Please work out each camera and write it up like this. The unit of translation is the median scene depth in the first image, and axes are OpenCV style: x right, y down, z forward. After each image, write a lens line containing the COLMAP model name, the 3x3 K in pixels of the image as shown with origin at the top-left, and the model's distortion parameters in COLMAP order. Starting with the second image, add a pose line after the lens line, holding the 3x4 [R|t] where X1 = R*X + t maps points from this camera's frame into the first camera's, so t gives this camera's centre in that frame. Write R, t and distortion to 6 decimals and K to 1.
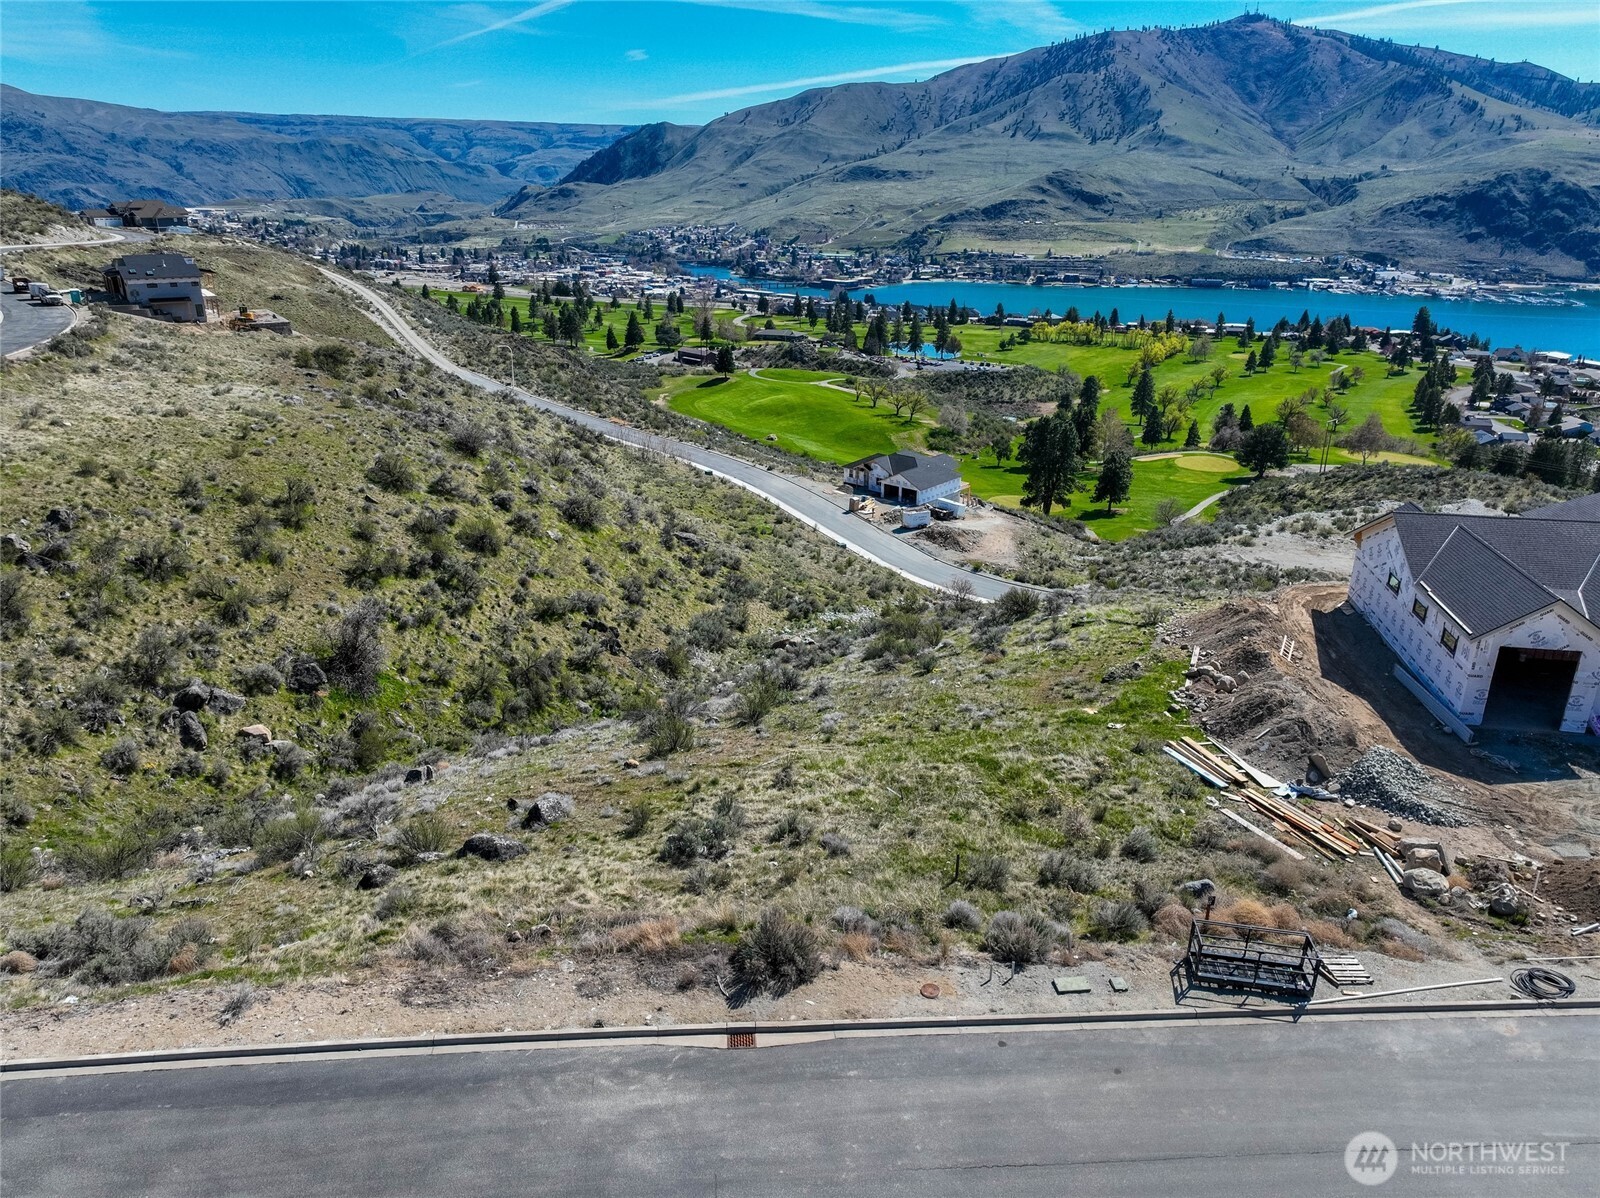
lens RADIAL K [[1125.0, 0, 807.3], [0, 1125.0, 595.0], [0, 0, 1]] dist [0.000376, 0.016883]
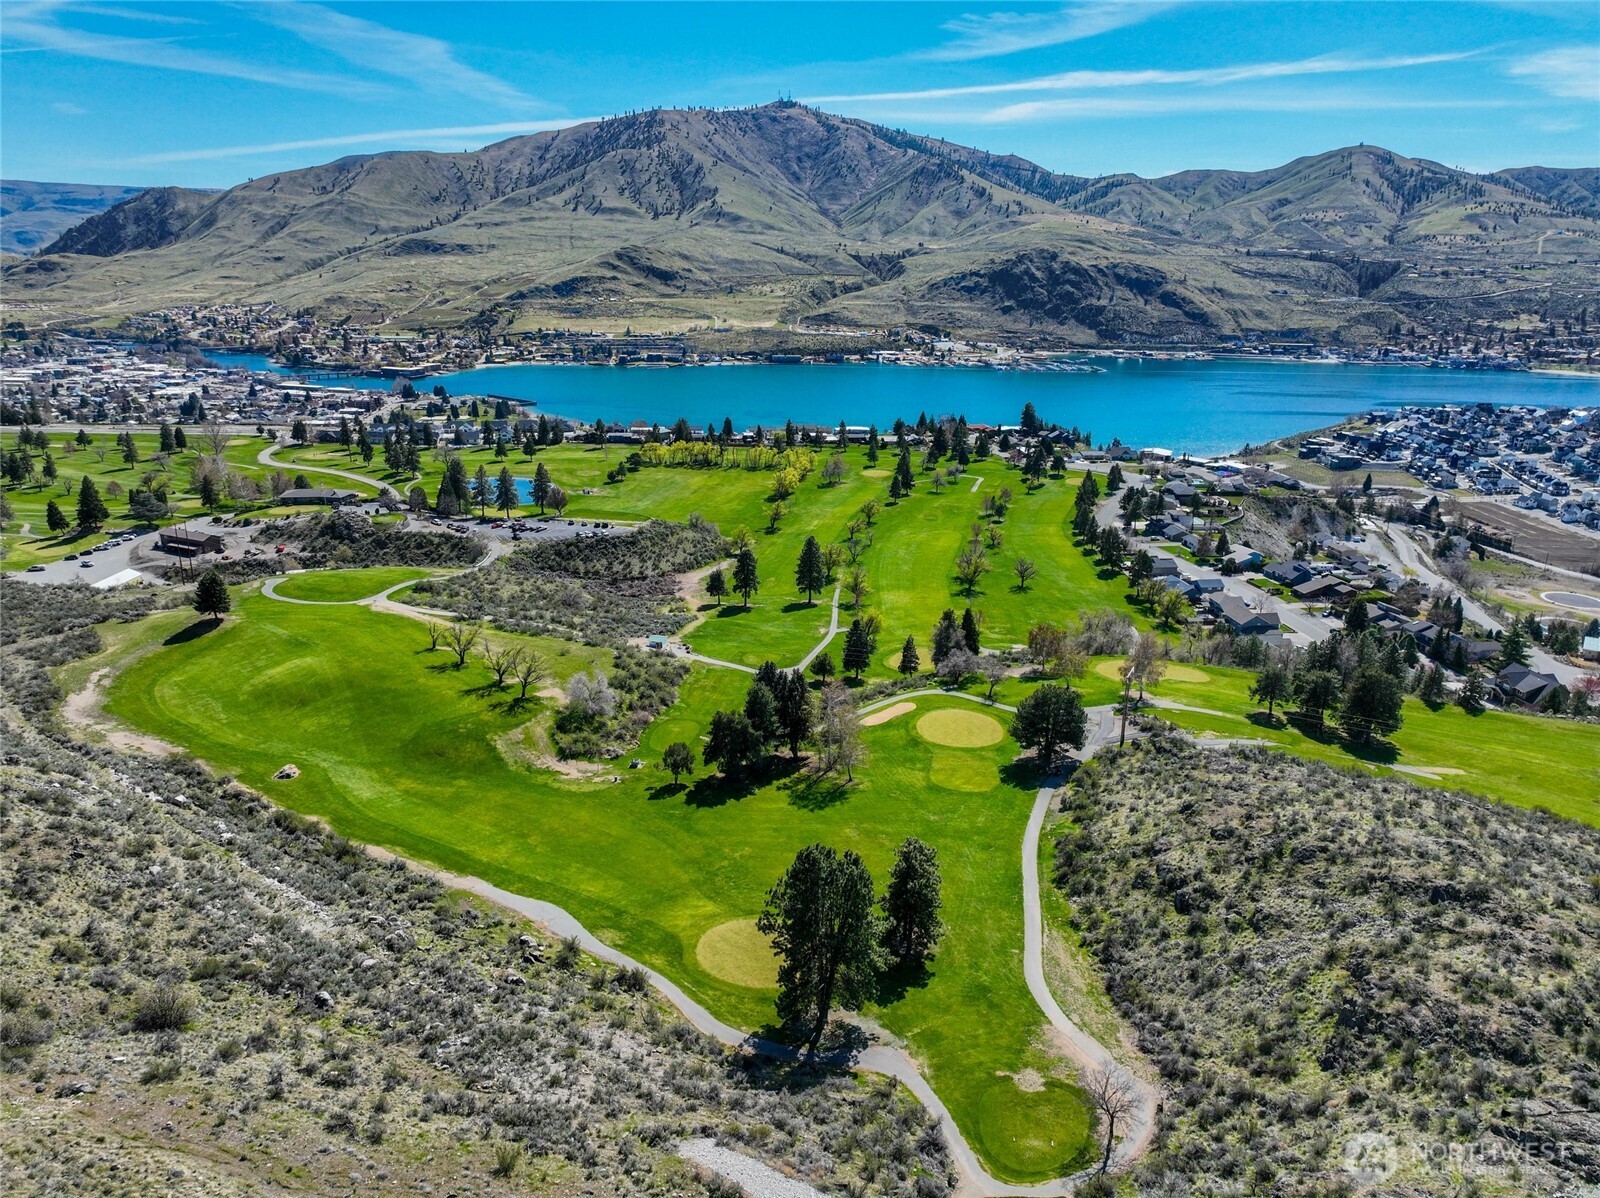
lens RADIAL K [[1122.5, 0, 805.1], [0, 1122.5, 597.0], [0, 0, 1]] dist [-0.004332, 0.019354]
pose [[0.934799, -0.102216, 0.340150, 0.005363], [0.119562, 0.992362, -0.030373, -0.031226], [-0.334447, 0.069062, 0.939881, 0.060287]]
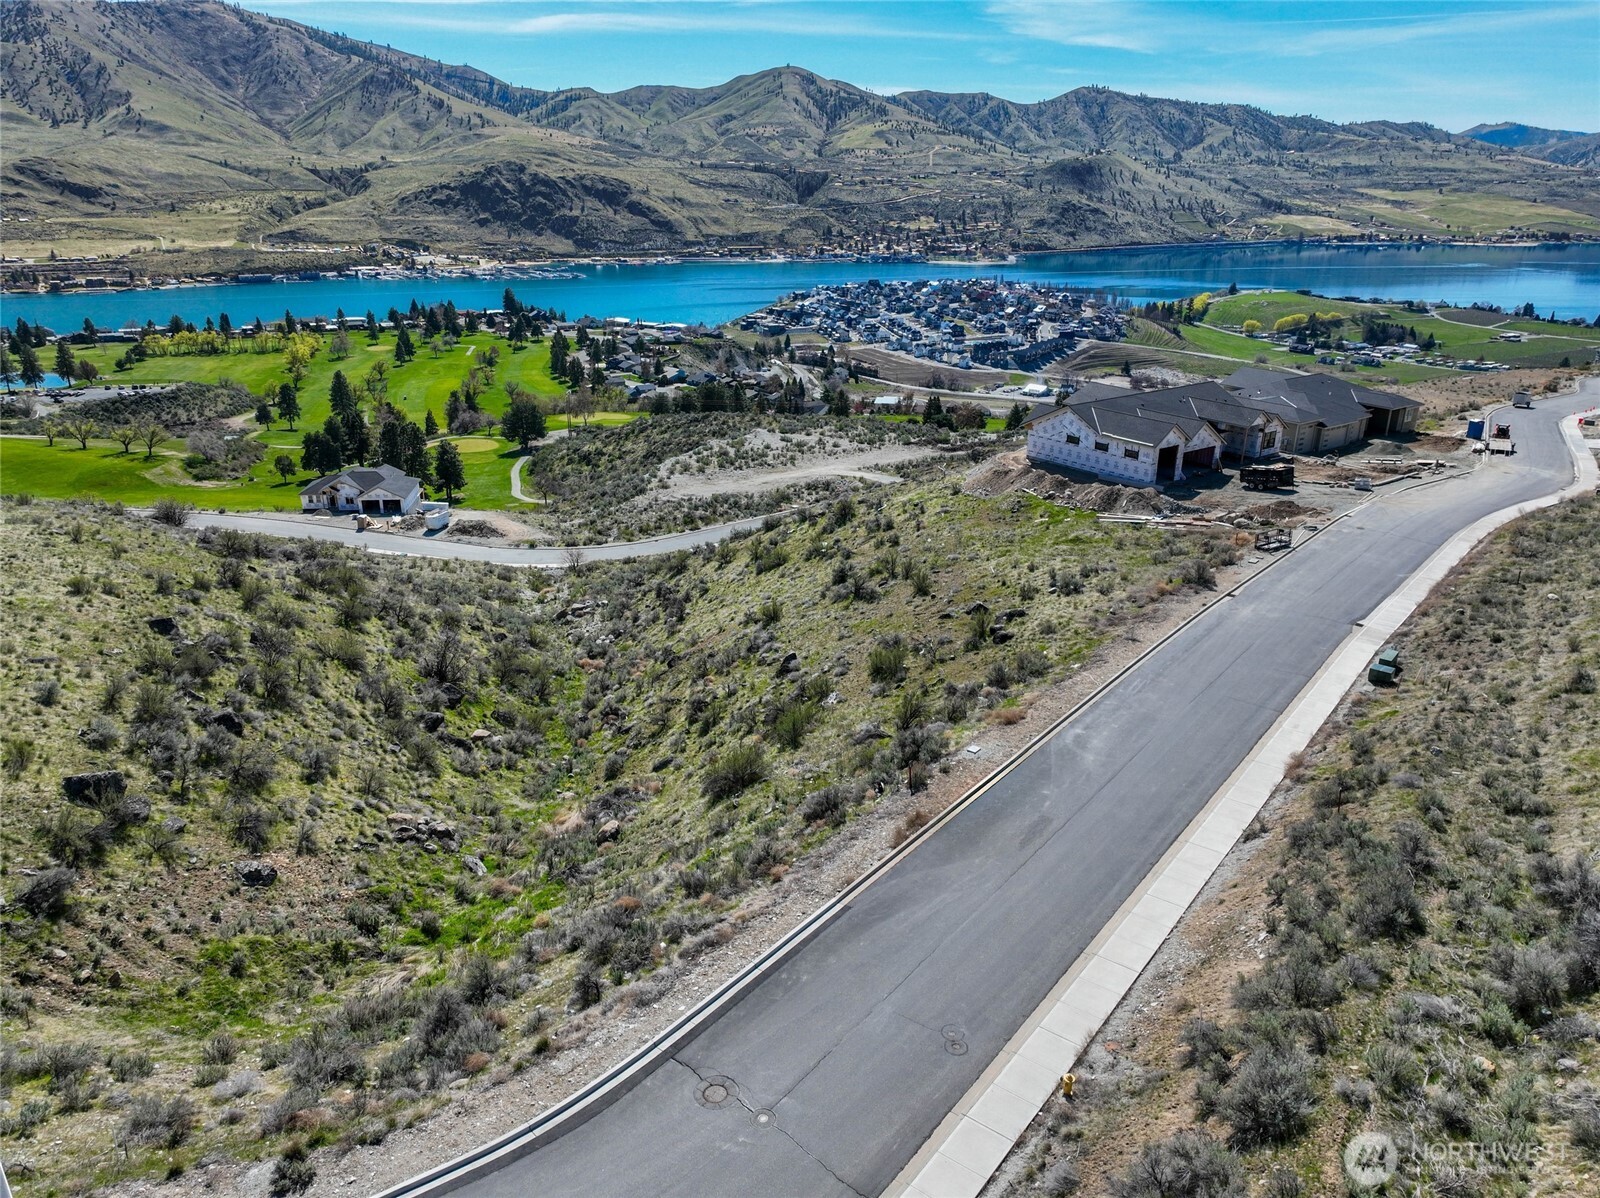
lens RADIAL K [[1124.3, 0, 805.7], [0, 1124.3, 597.5], [0, 0, 1]] dist [-0.003801, 0.017990]
pose [[0.697334, -0.257883, 0.668747, -0.032358], [0.249483, 0.962016, 0.110826, -0.002118], [-0.671925, 0.089558, 0.735184, -0.004146]]
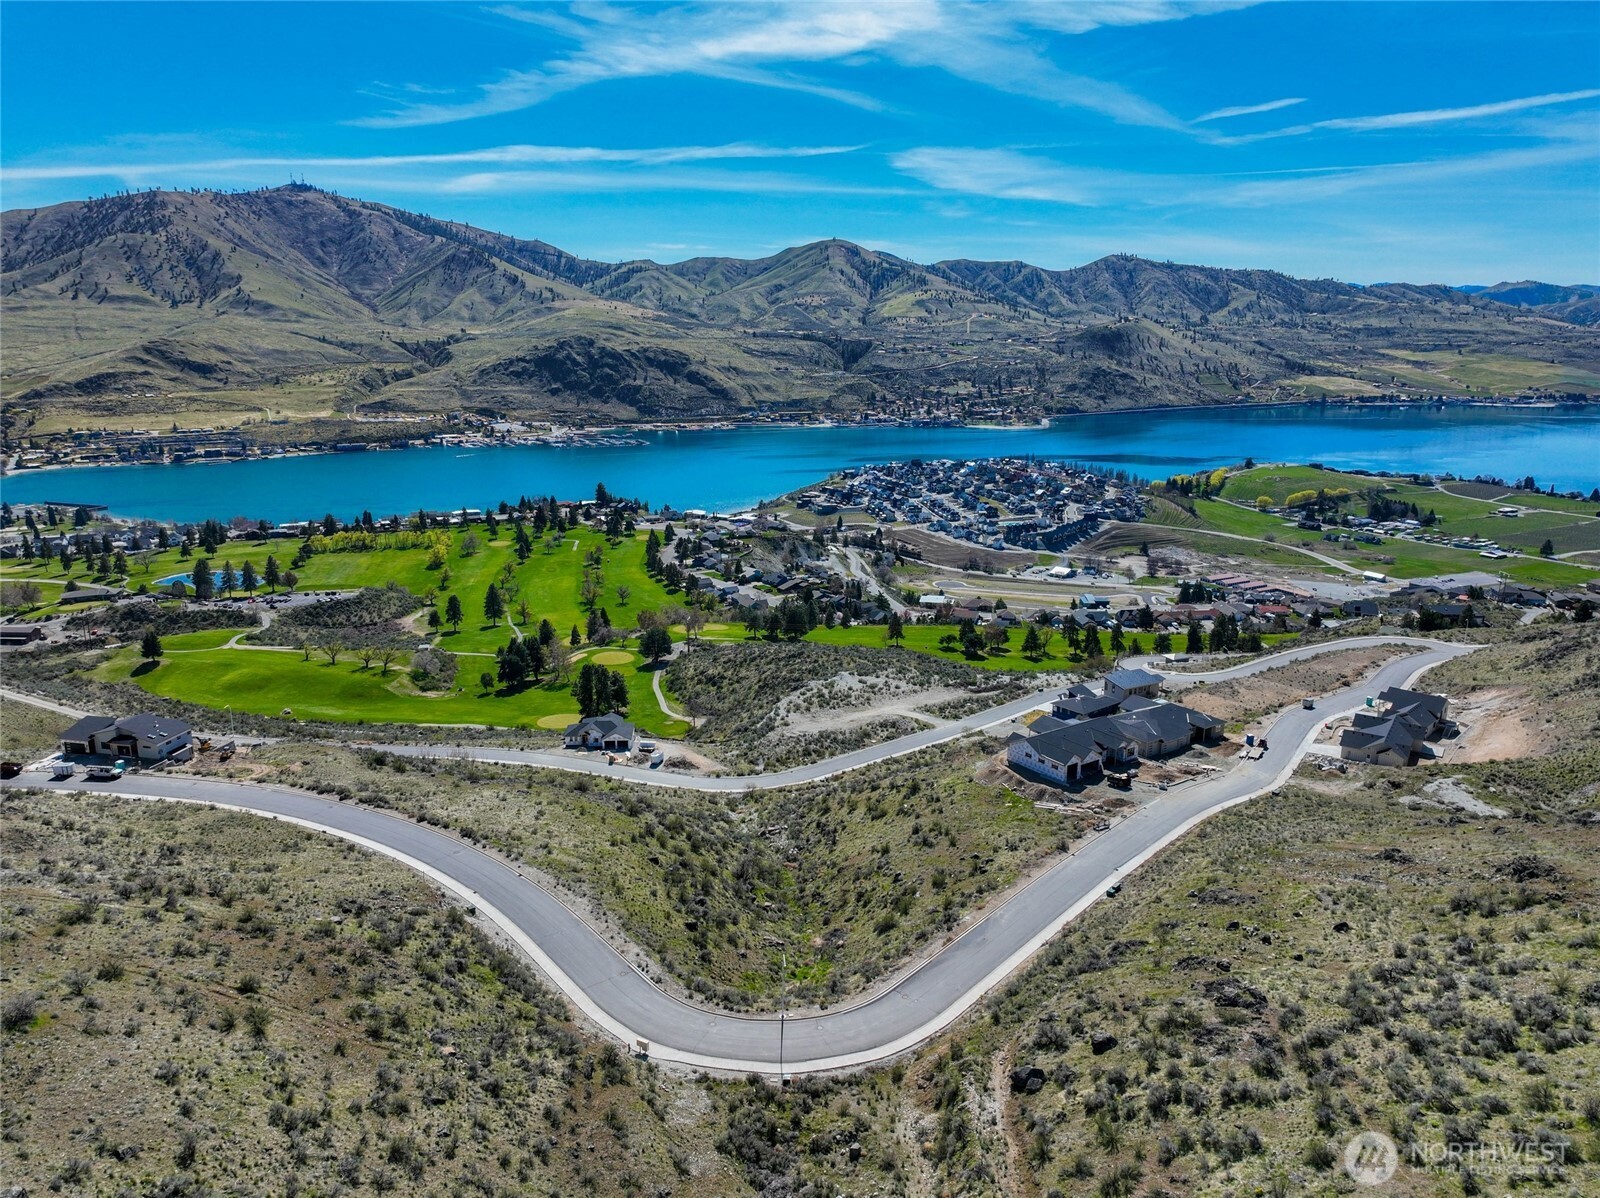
lens RADIAL K [[1124.3, 0, 805.7], [0, 1124.3, 597.5], [0, 0, 1]] dist [-0.003801, 0.017990]
pose [[0.722930, -0.171967, 0.669178, -0.070266], [0.244329, 0.969580, -0.014790, -0.018237], [-0.646278, 0.174192, 0.742955, -0.042363]]
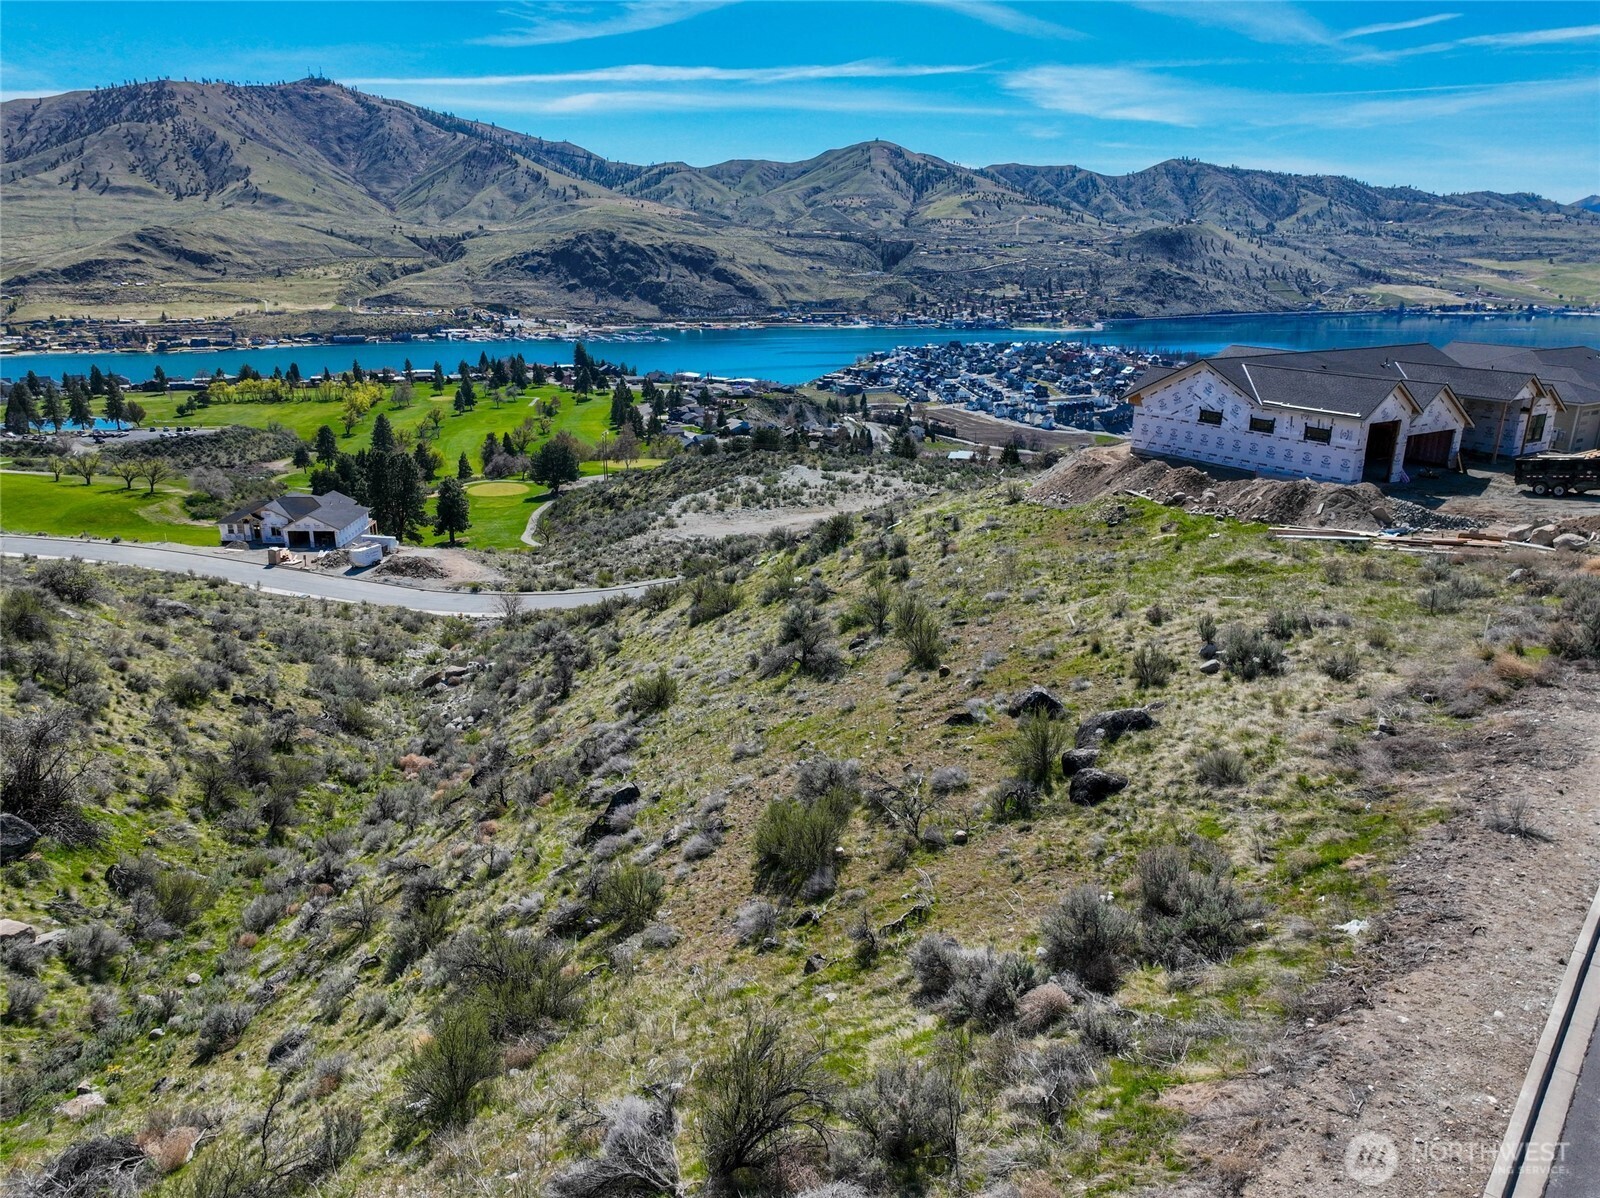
lens RADIAL K [[1124.3, 0, 805.7], [0, 1124.3, 597.5], [0, 0, 1]] dist [-0.003801, 0.017990]
pose [[0.748651, -0.201901, 0.631473, -0.016403], [0.231039, 0.972243, 0.036945, 0.000856], [-0.621404, 0.118236, 0.774517, 0.008433]]
